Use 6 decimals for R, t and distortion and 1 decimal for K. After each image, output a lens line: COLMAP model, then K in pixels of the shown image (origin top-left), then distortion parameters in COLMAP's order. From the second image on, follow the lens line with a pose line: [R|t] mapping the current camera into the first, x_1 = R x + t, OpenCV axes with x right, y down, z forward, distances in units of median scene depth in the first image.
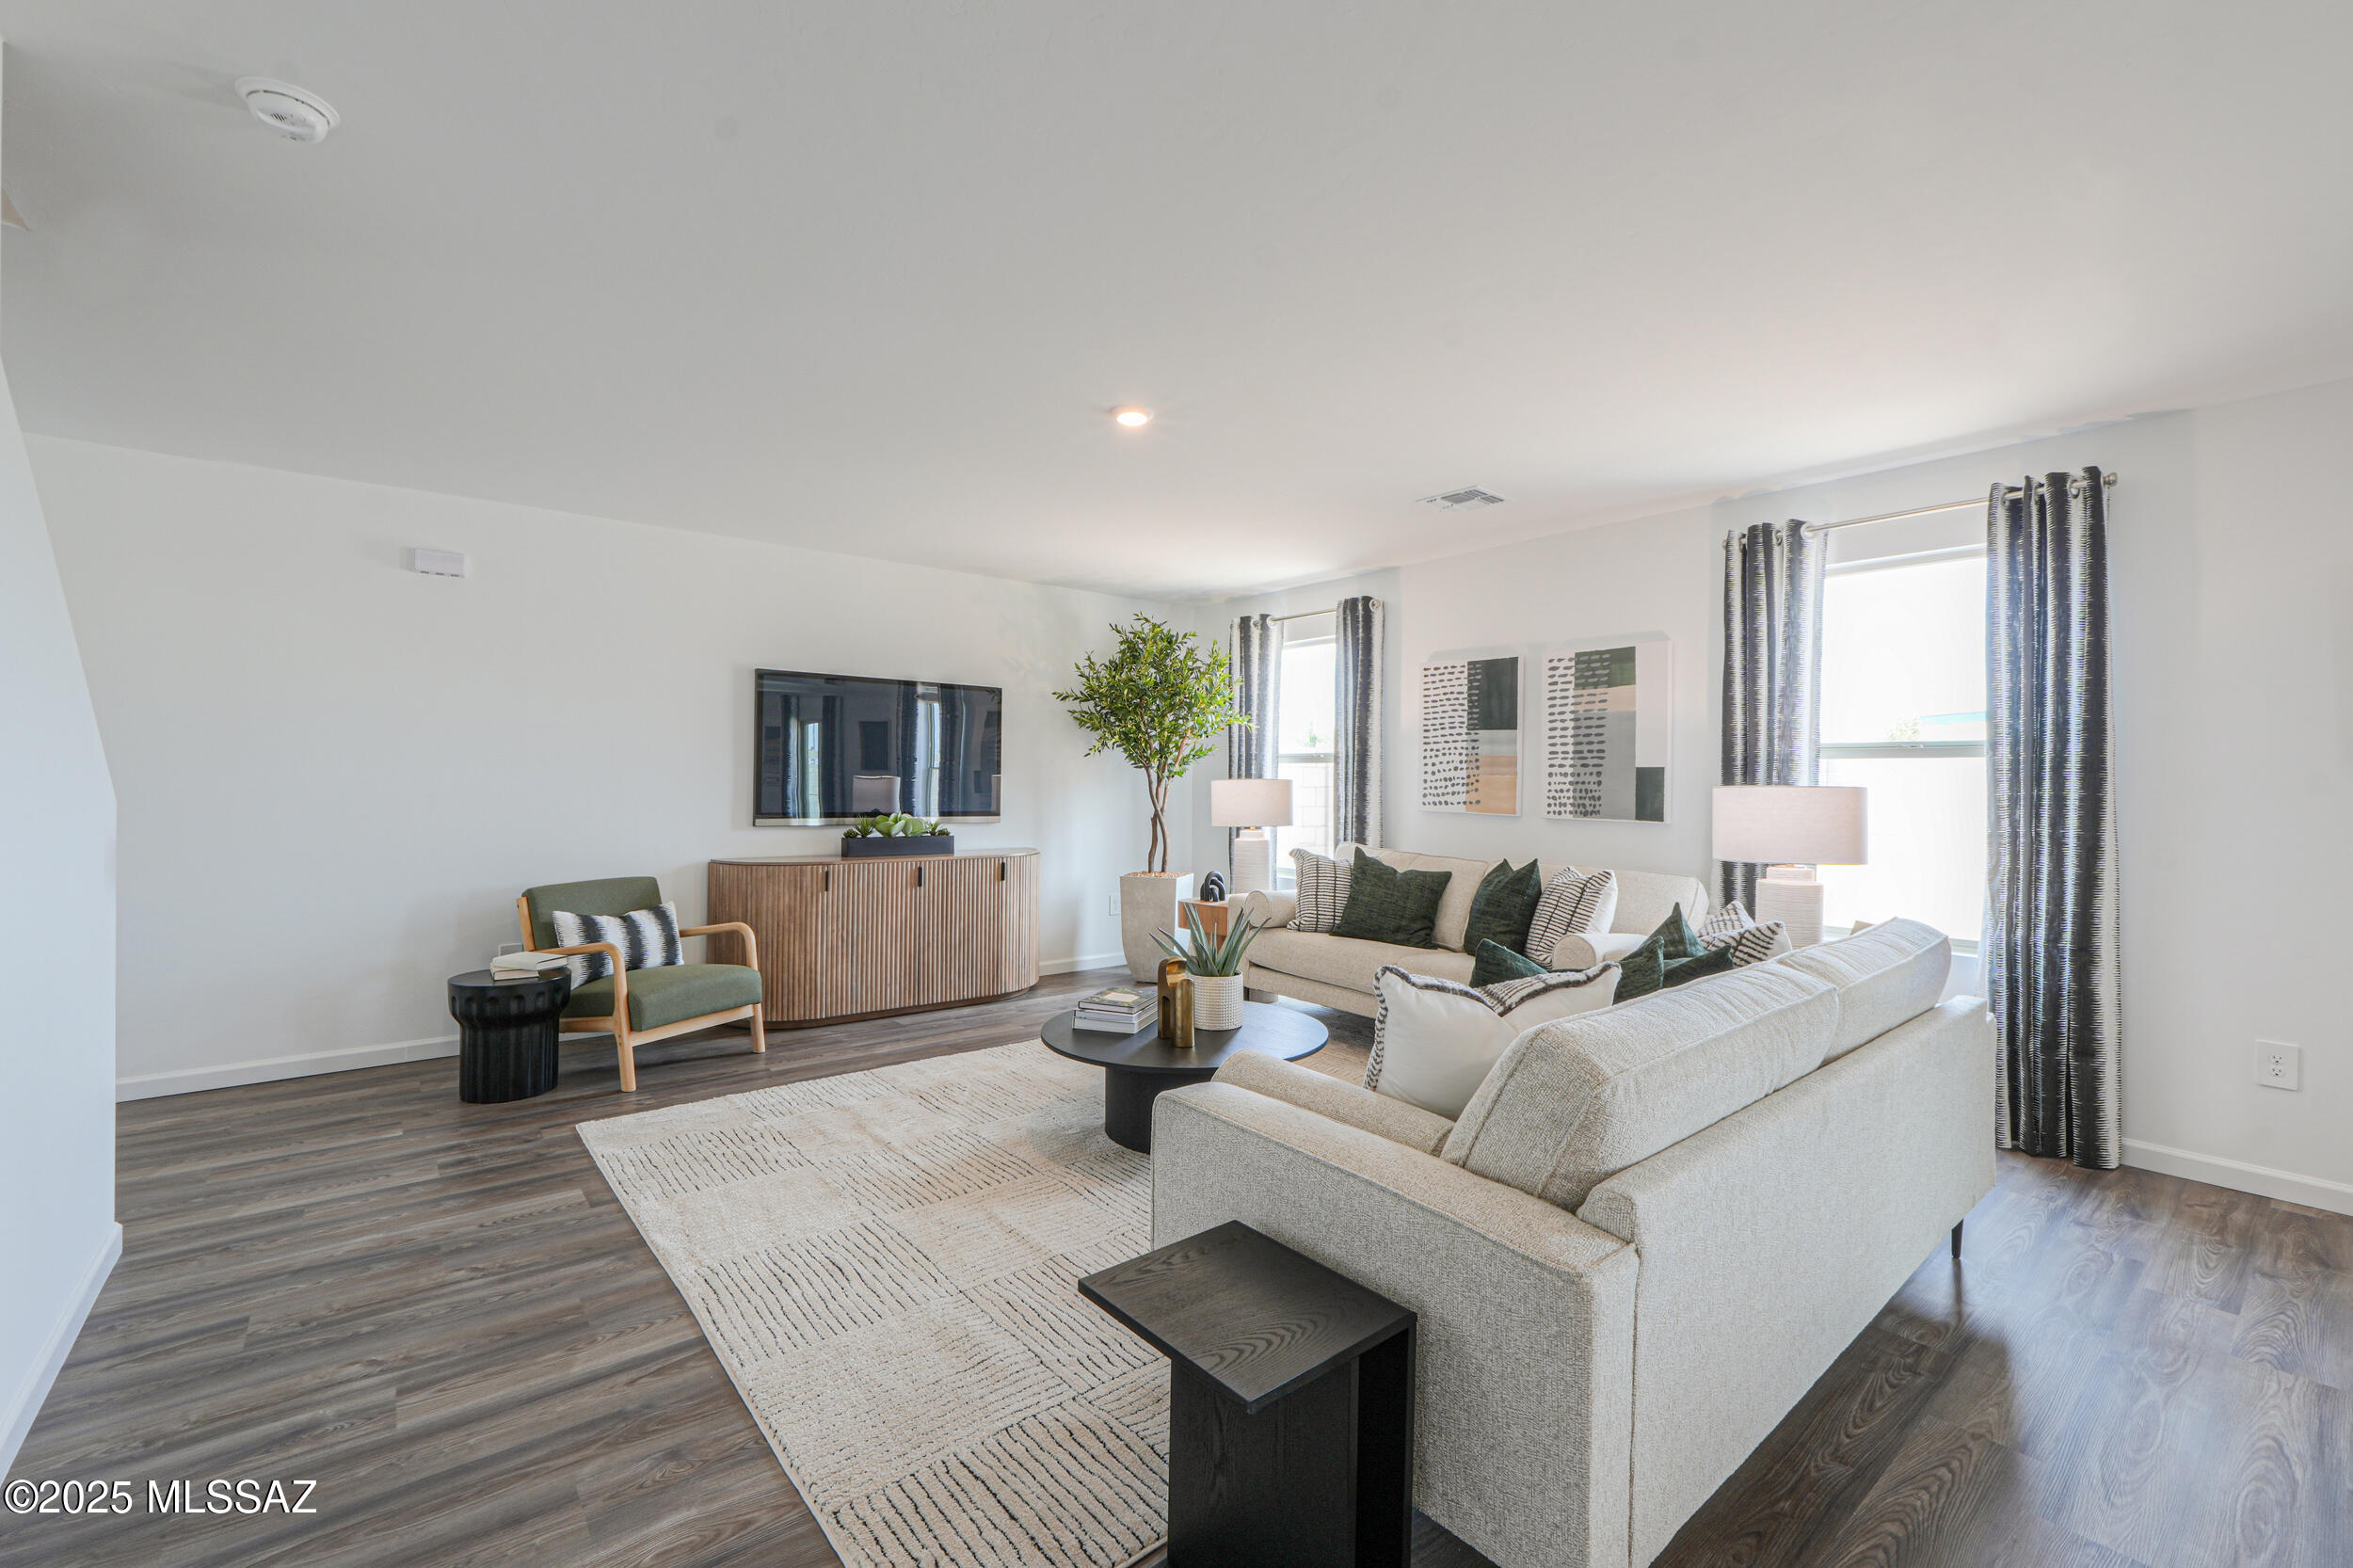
lens RADIAL K [[976.2, 0, 1177.9], [0, 976.2, 780.1], [0, 0, 1]] dist [0.013046, 0.000258]
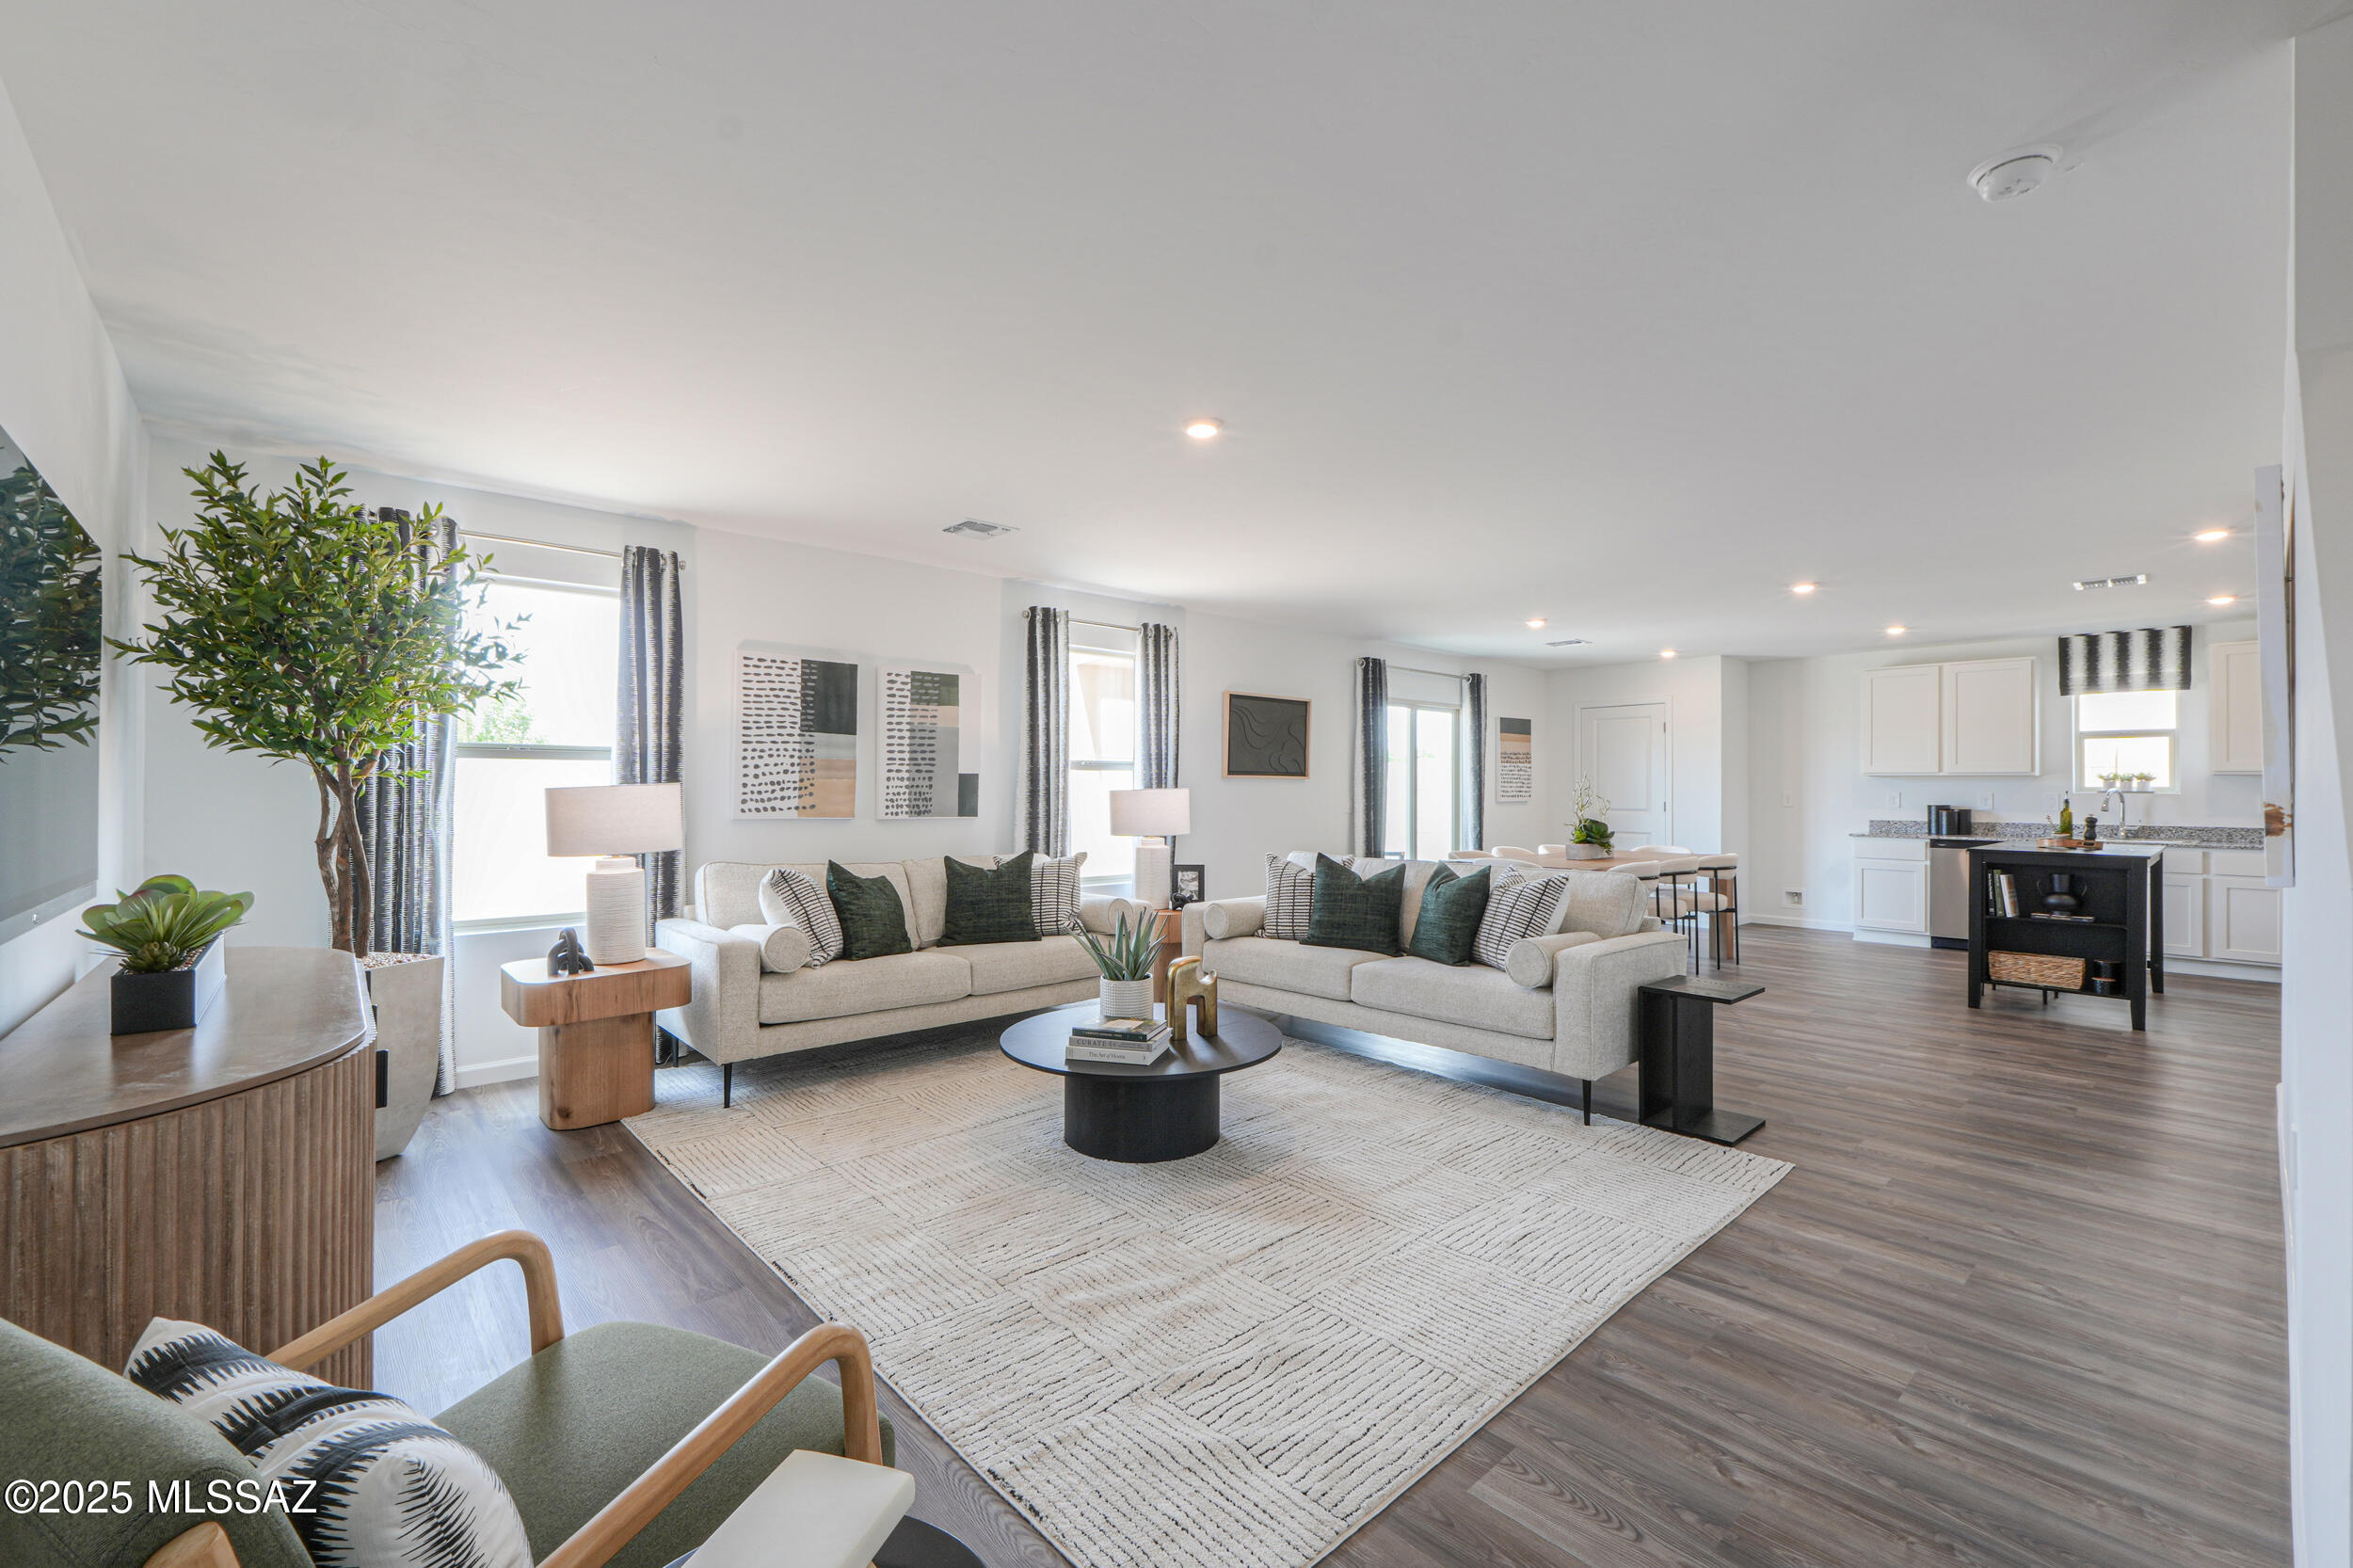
lens RADIAL K [[976.2, 0, 1177.7], [0, 976.2, 783.1], [0, 0, 1]] dist [0.013046, 0.000258]
pose [[-0.046989, -0.004101, 0.998887, -0.747449], [-0.003702, 0.999985, 0.003931, -0.006652], [-0.998889, -0.003513, -0.047003, 0.757433]]
